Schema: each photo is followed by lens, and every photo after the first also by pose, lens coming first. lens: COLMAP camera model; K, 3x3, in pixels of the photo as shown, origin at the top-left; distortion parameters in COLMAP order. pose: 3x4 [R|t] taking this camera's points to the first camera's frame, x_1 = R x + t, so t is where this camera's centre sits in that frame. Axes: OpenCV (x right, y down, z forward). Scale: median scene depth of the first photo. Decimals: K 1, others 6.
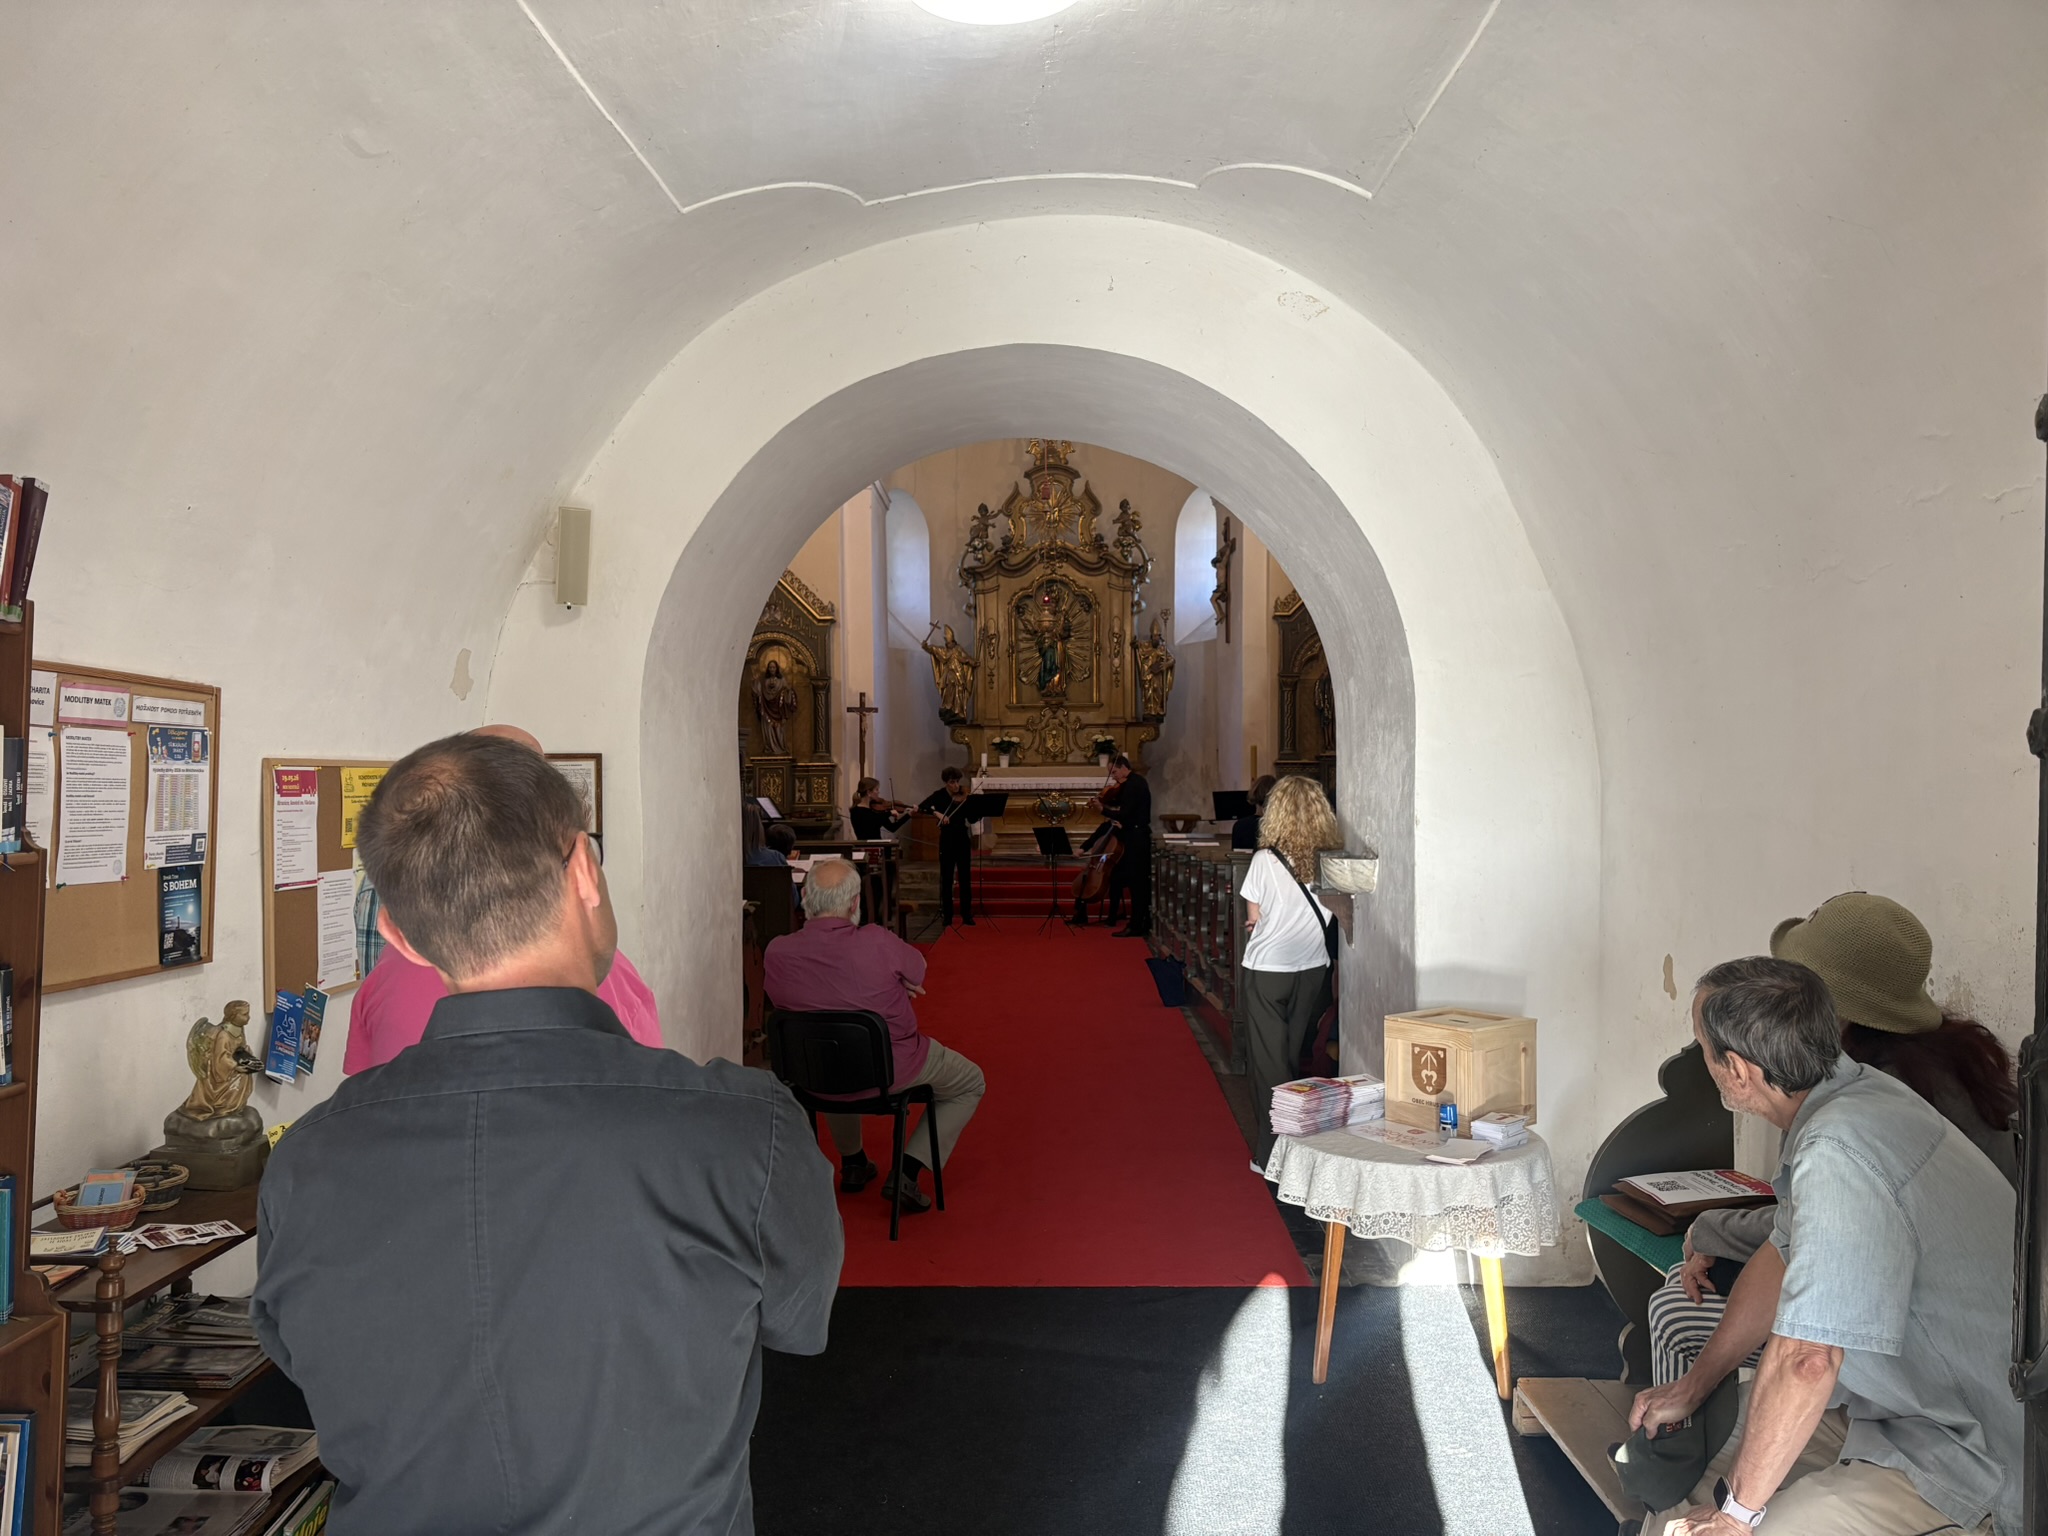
lens RADIAL K [[1542.8, 0, 1028.3], [0, 1542.8, 776.8], [0, 0, 1]] dist [0.009806, 0.000463]
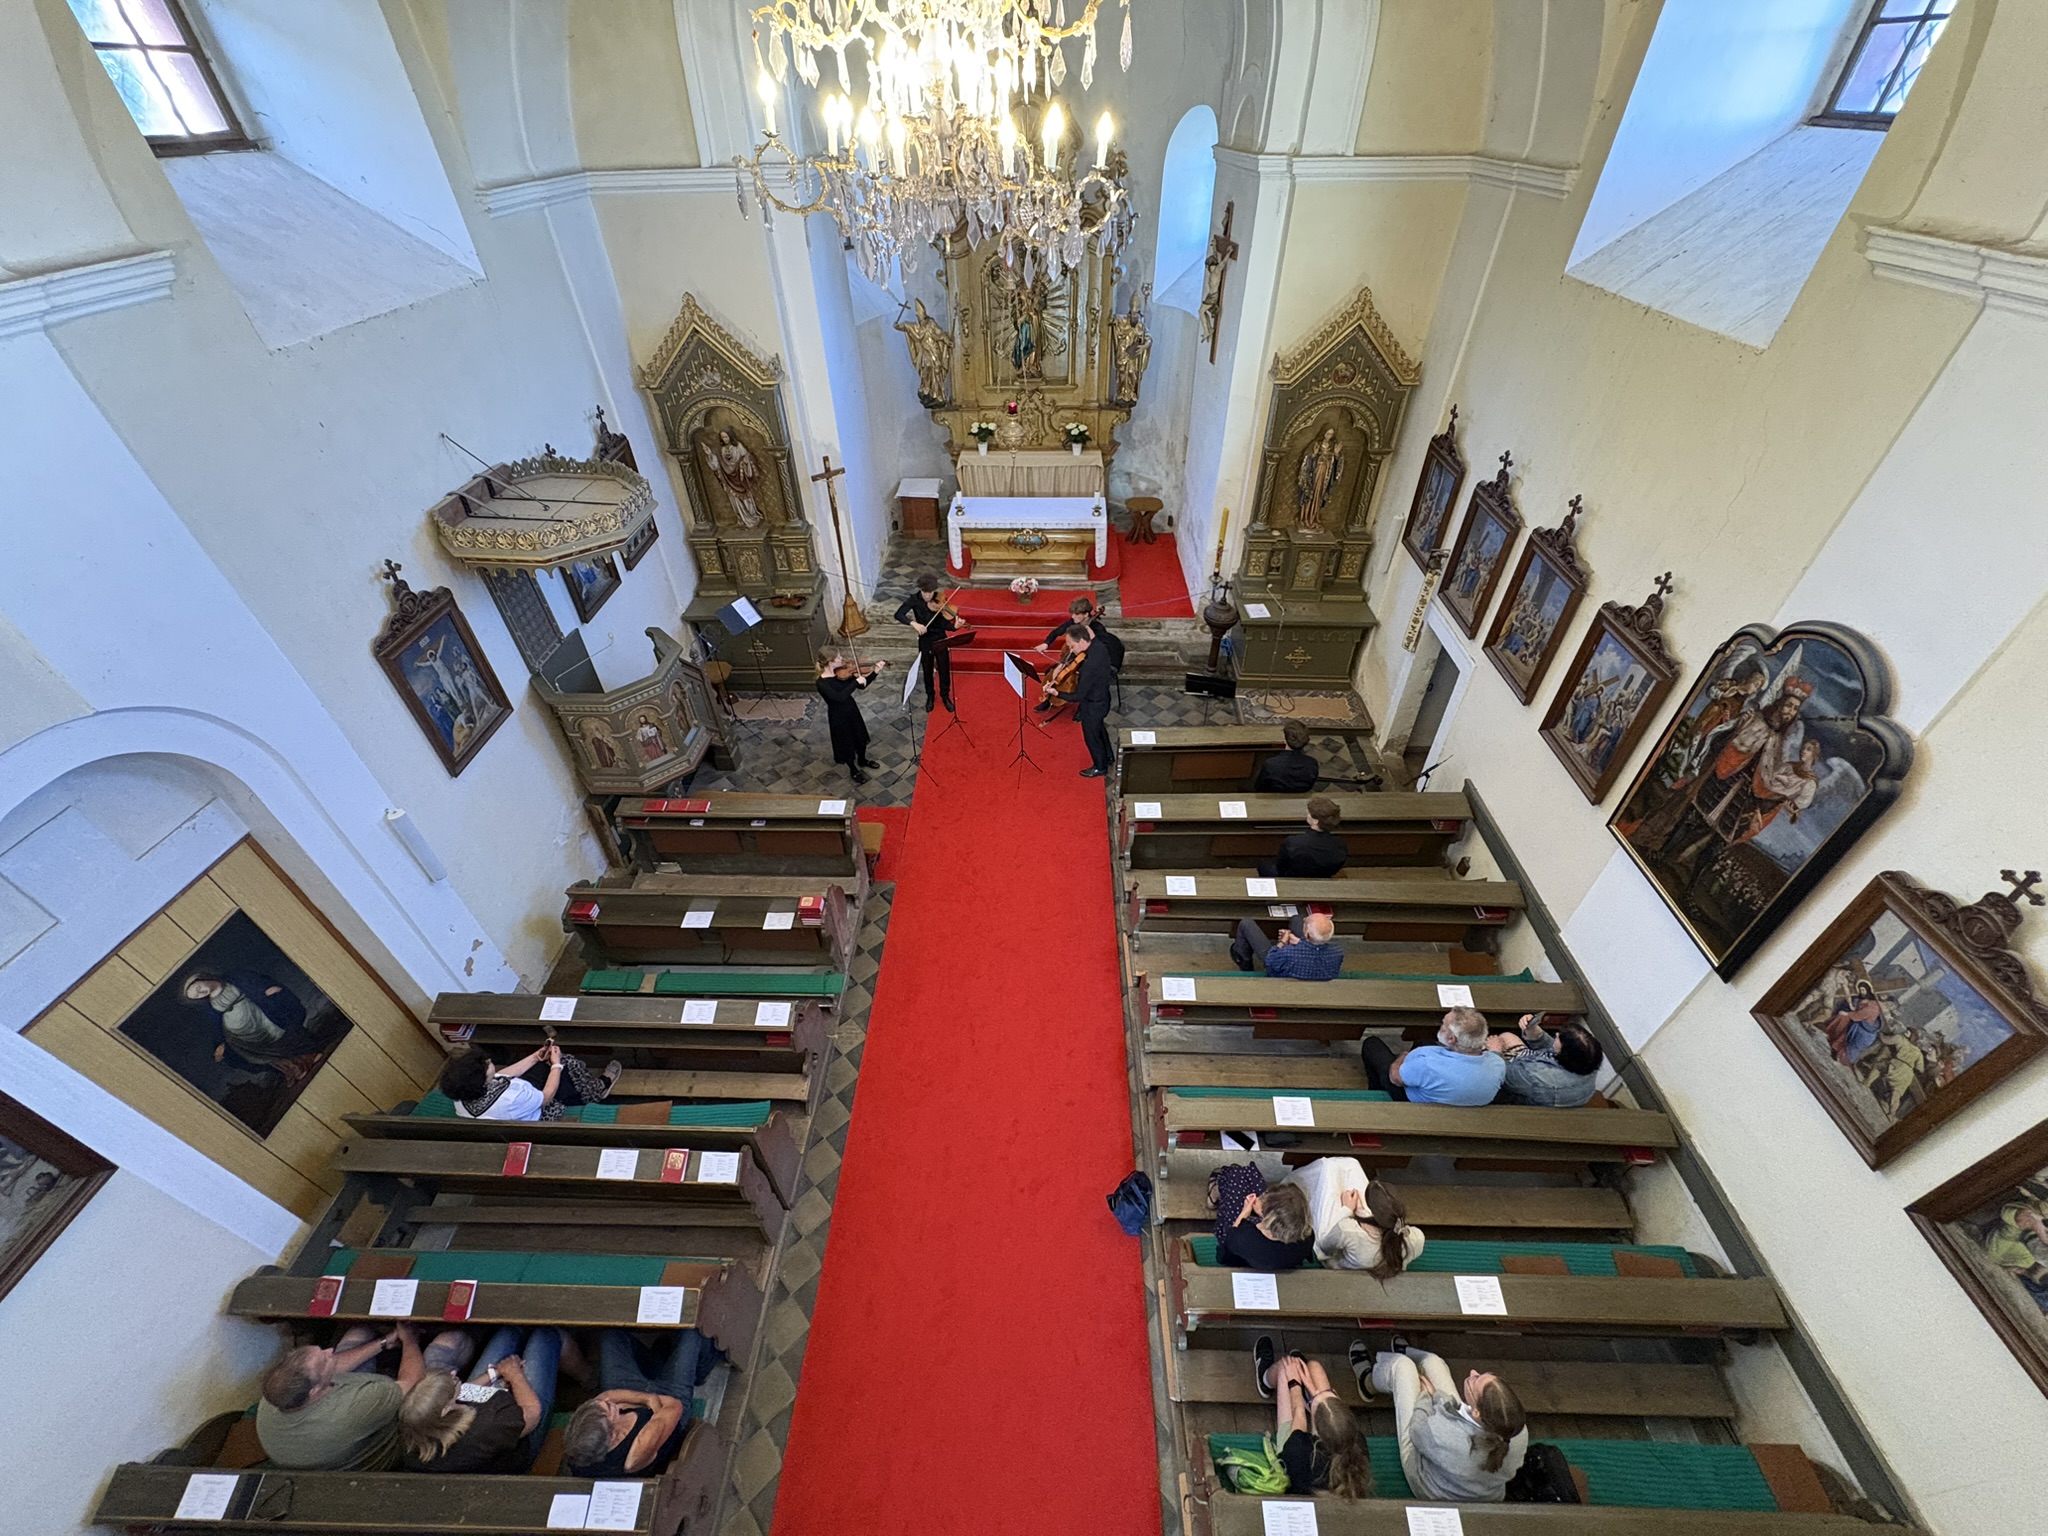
lens RADIAL K [[820.4, 0, 1026.5], [0, 820.4, 767.9], [0, 0, 1]] dist [-0.000253, 0.000327]
pose [[0.999978, -0.002843, -0.006051, 0.017199], [0.006065, 0.766617, 0.642076, -0.202762], [0.002814, -0.642098, 0.766617, 0.422763]]
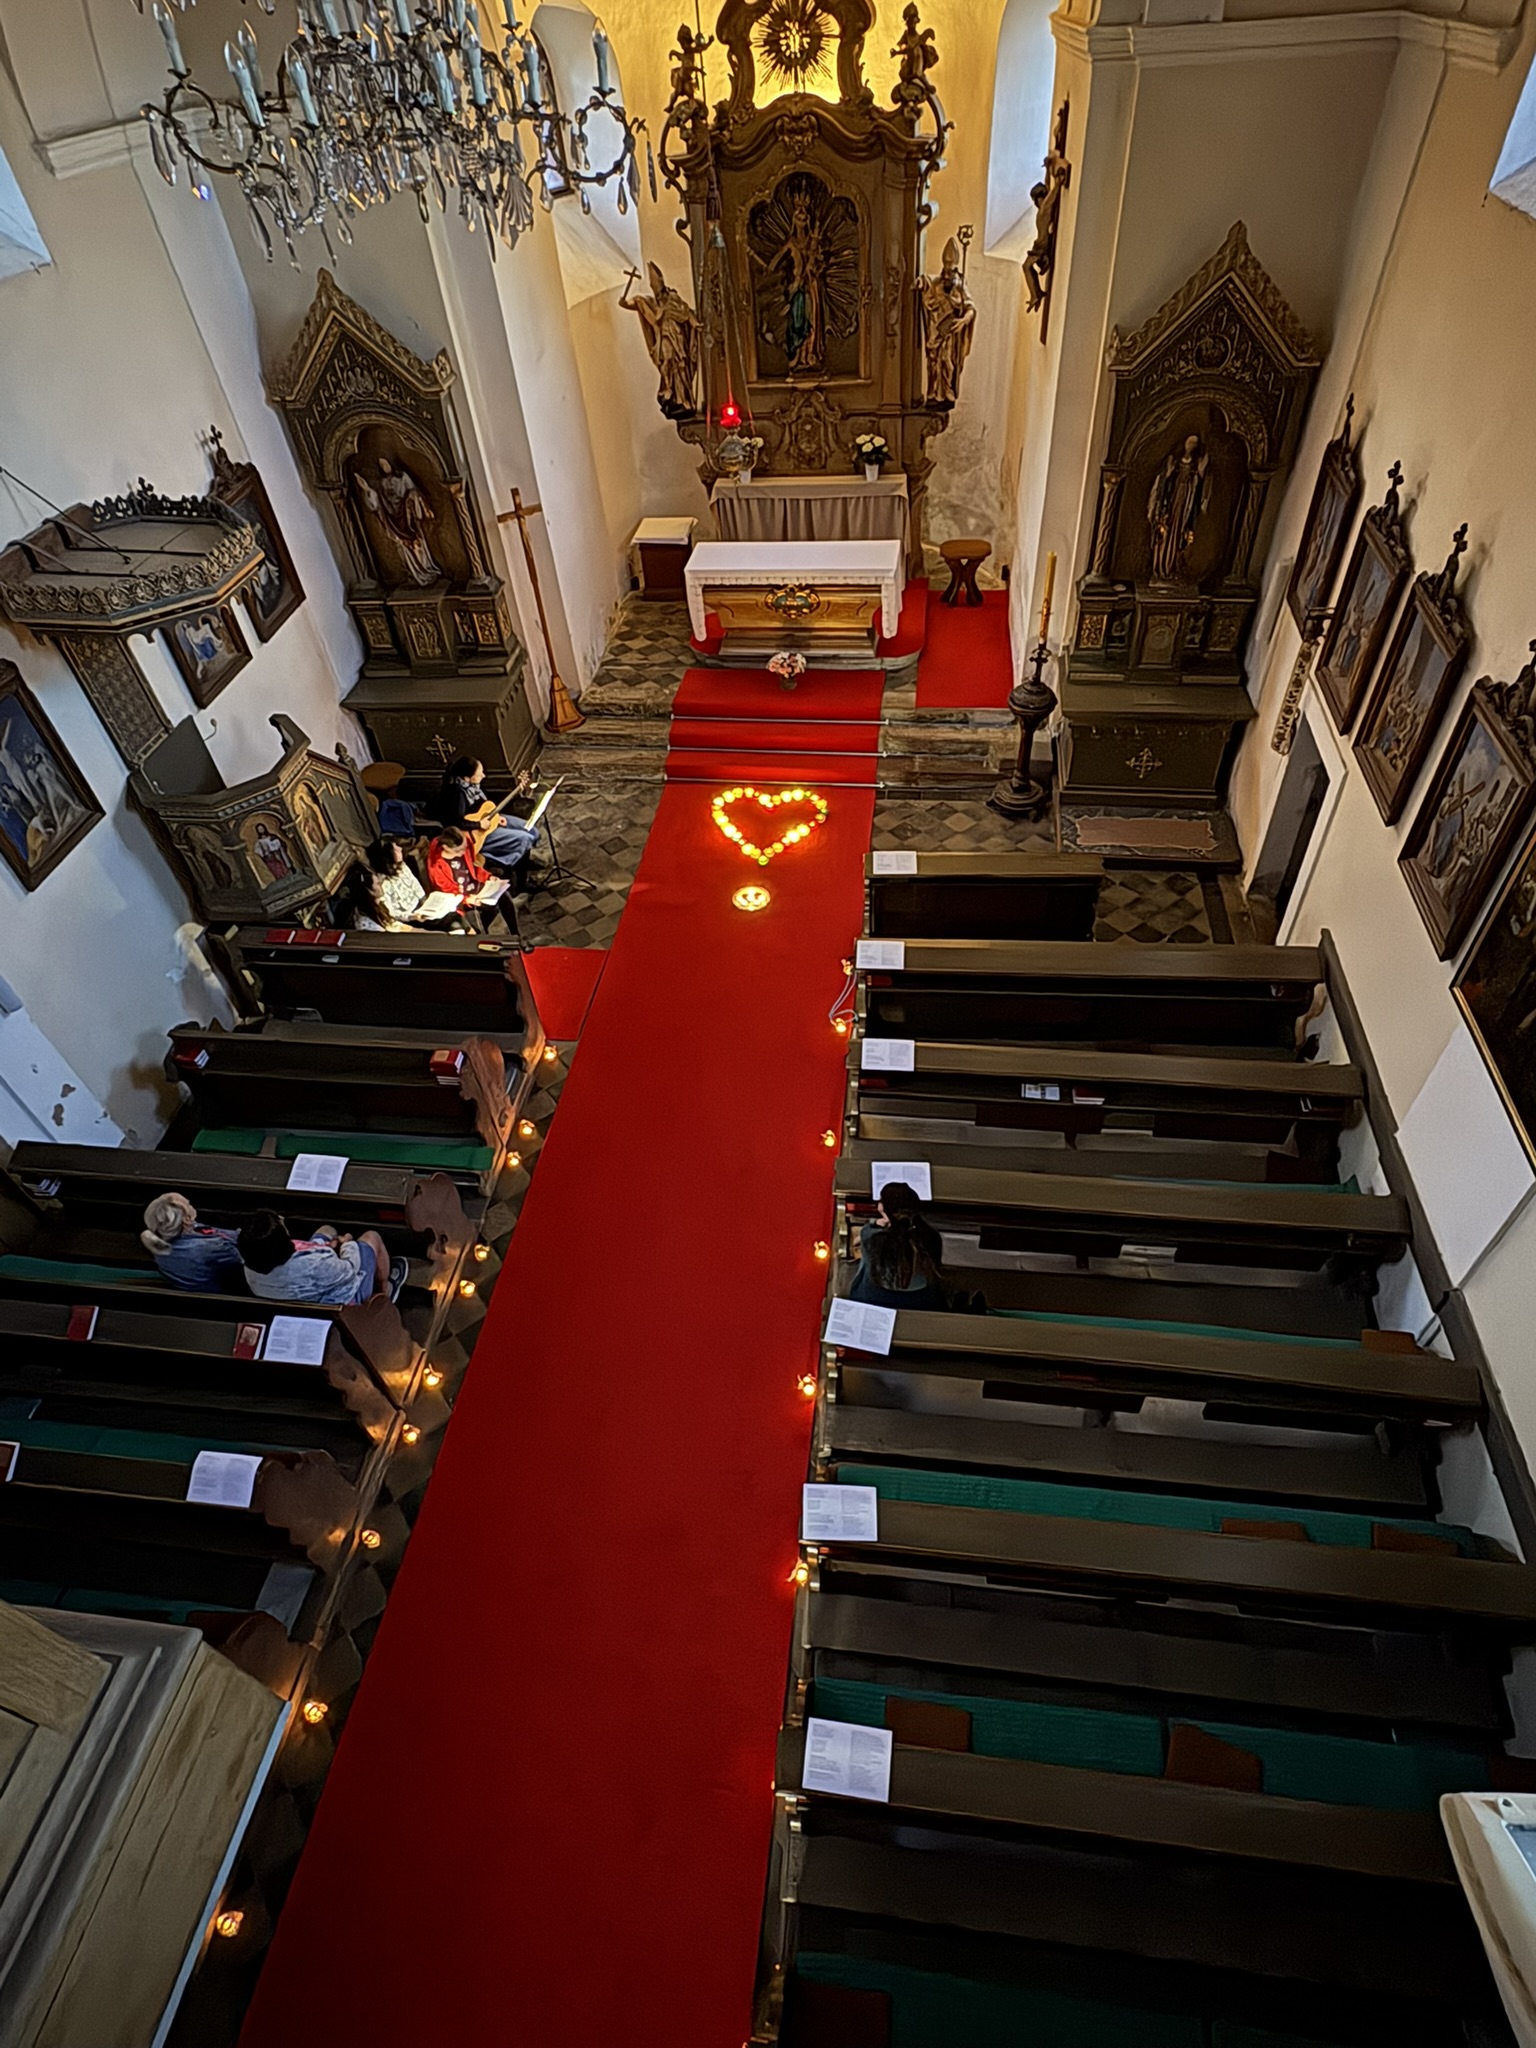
lens RADIAL K [[1092.0, 0, 771.8], [0, 1092.0, 1029.8], [0, 0, 1]] dist [-0.000344, -0.000116]
pose [[0.992856, 0.033148, -0.114624, 0.070812], [0.058590, 0.701420, 0.710336, -0.204917], [0.103946, -0.711977, 0.694466, 0.409893]]
